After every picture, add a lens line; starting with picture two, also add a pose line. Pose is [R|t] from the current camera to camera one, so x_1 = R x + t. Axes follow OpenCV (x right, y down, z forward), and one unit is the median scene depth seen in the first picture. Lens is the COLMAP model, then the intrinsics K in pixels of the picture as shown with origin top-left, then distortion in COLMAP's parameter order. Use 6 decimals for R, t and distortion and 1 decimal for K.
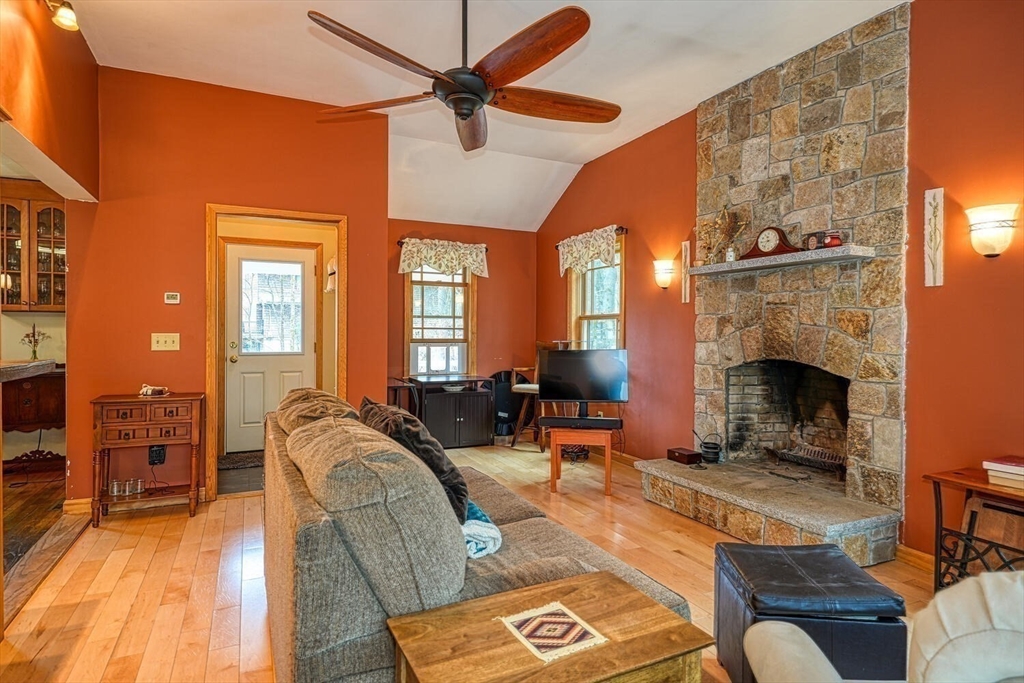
lens RADIAL K [[569.9, 0, 513.3], [0, 569.9, 333.5], [0, 0, 1]] dist [0.008909, -0.001543]
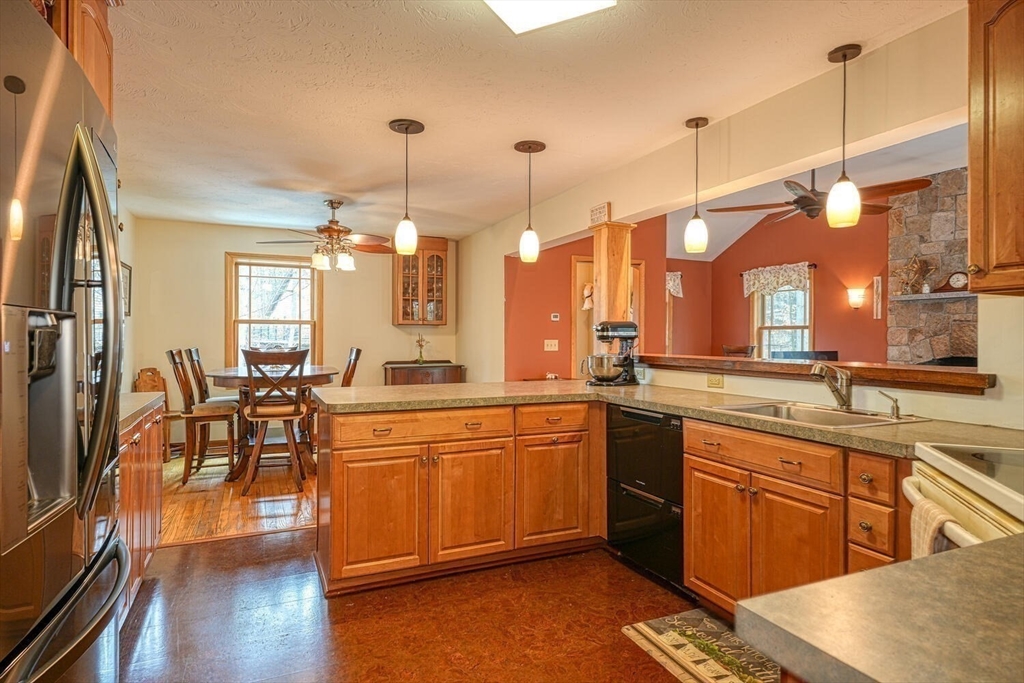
lens RADIAL K [[569.9, 0, 513.3], [0, 569.9, 333.5], [0, 0, 1]] dist [0.008909, -0.001543]
pose [[0.999890, 0.000187, -0.014810, -0.620249], [-0.000331, 0.999953, -0.009683, -0.002181], [0.014807, 0.009687, 0.999843, -0.482547]]
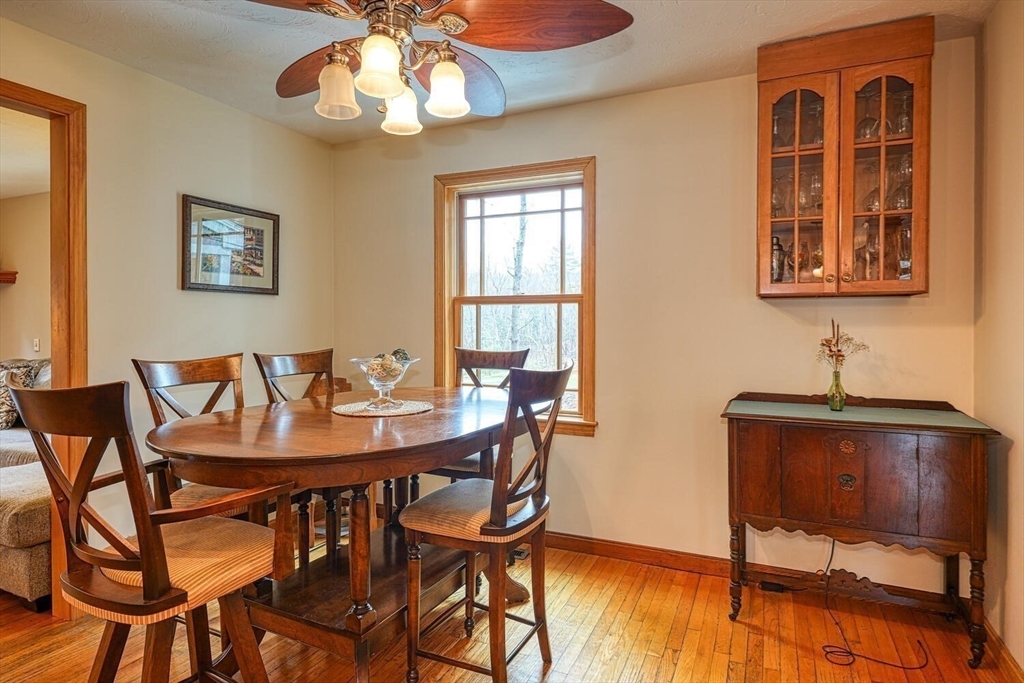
lens RADIAL K [[569.9, 0, 513.3], [0, 569.9, 333.5], [0, 0, 1]] dist [0.008909, -0.001543]
pose [[0.644624, 0.013524, -0.764380, -0.678318], [-0.001780, 0.999867, 0.016190, -0.013202], [0.764497, -0.009076, 0.644563, 0.486041]]
